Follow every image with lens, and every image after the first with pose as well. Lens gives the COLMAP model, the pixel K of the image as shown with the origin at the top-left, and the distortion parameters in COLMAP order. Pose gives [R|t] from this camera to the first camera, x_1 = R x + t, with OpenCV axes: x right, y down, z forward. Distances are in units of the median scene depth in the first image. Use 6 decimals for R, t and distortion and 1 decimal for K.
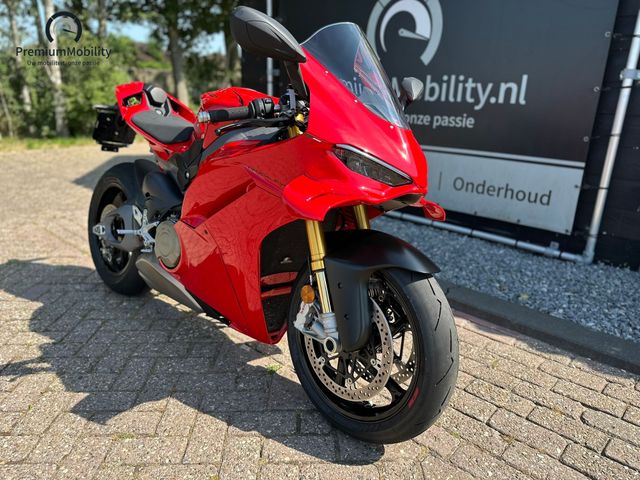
lens RADIAL K [[454.7, 0, 317.8], [0, 454.7, 238.4], [0, 0, 1]] dist [0.005352, -0.004855]
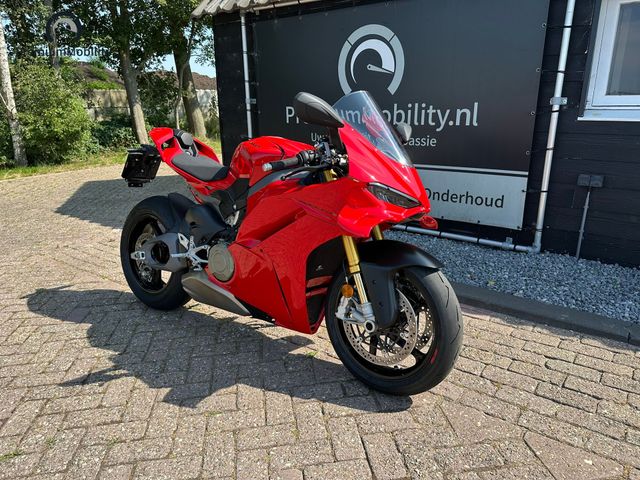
lens RADIAL K [[446.8, 0, 320.0], [0, 446.8, 240.0], [0, 0, 1]] dist [0.082321, -0.126295]
pose [[0.992099, -0.072758, 0.102208, -0.132766], [0.074142, 0.997200, -0.009799, -0.012659], [-0.101208, 0.017299, 0.994715, -0.188510]]
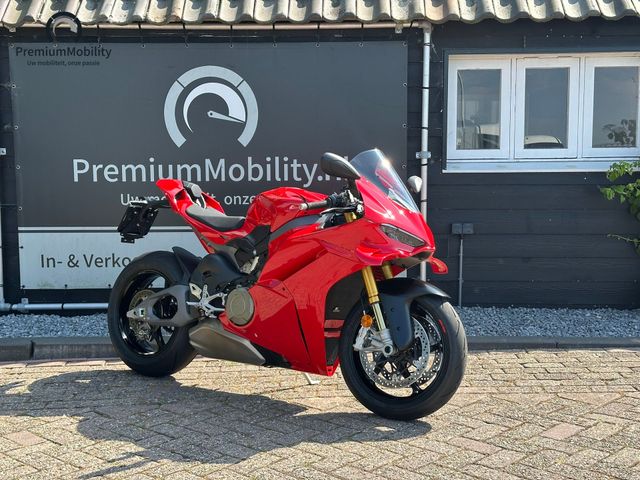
lens RADIAL K [[884.8, 0, 320.0], [0, 884.8, 240.0], [0, 0, 1]] dist [0.016107, 0.688751]
pose [[0.725152, -0.104160, 0.680665, -1.357439], [0.234063, 0.966920, -0.101396, 0.064480], [-0.647587, 0.232846, 0.725543, -0.625720]]
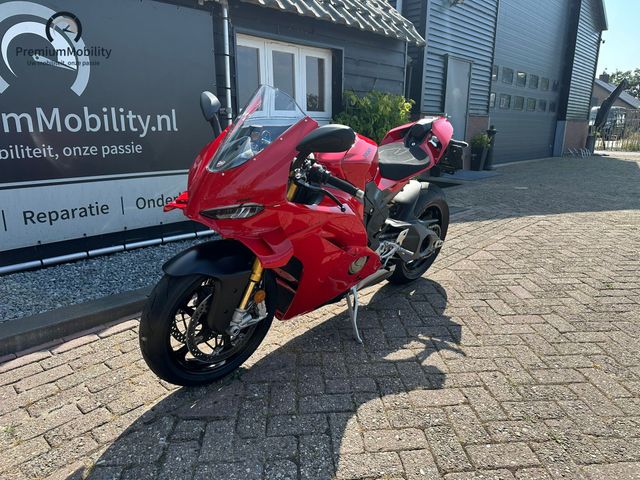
lens RADIAL K [[449.8, 0, 323.2], [0, 449.8, 240.4], [0, 0, 1]] dist [0.002508, -0.022969]
pose [[-0.021204, -0.274437, 0.961371, -1.098453], [0.298471, 0.915999, 0.268068, -0.279266], [-0.954183, 0.292625, 0.062489, 0.745424]]
